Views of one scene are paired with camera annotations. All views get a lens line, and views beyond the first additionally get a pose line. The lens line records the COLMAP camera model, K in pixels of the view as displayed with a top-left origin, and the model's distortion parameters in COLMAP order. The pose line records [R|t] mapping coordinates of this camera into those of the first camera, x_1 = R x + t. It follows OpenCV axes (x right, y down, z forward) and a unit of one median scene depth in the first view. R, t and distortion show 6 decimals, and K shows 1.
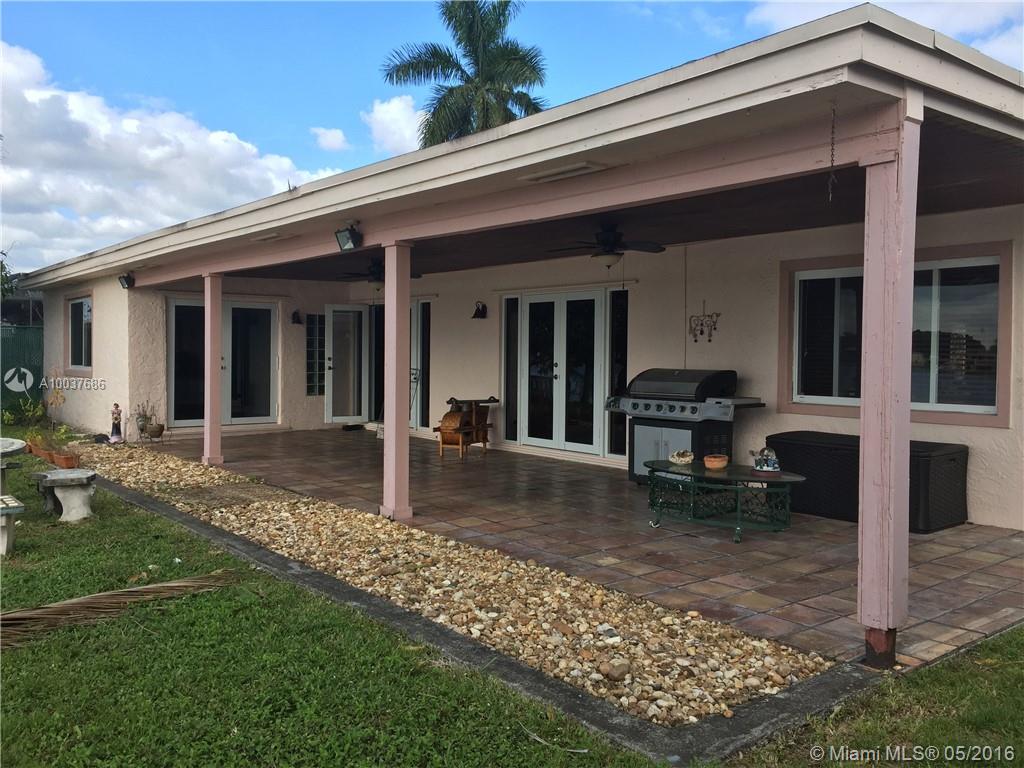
lens RADIAL K [[880.1, 0, 511.0], [0, 880.1, 379.2], [0, 0, 1]] dist [0.082848, -0.112169]
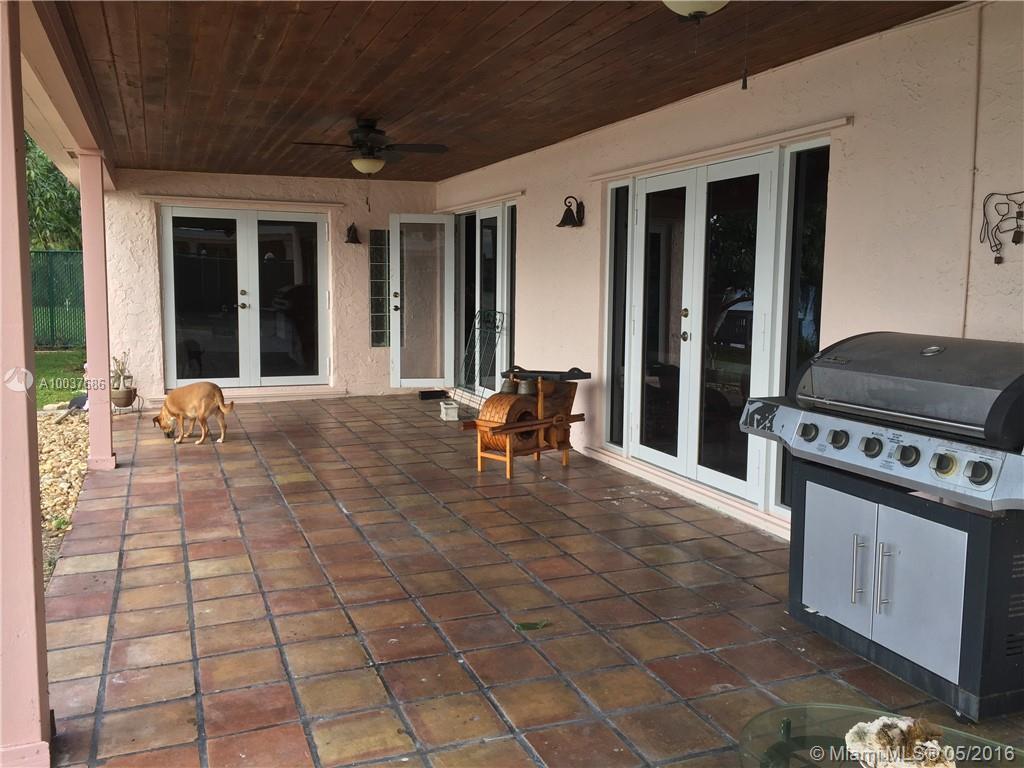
lens RADIAL K [[880.1, 0, 510.0], [0, 880.1, 375.1], [0, 0, 1]] dist [0.082848, -0.112169]
pose [[0.957635, 0.033989, -0.285972, 0.098731], [-0.013187, 0.997144, 0.074357, -0.016584], [0.287683, -0.067436, 0.955349, 0.470629]]
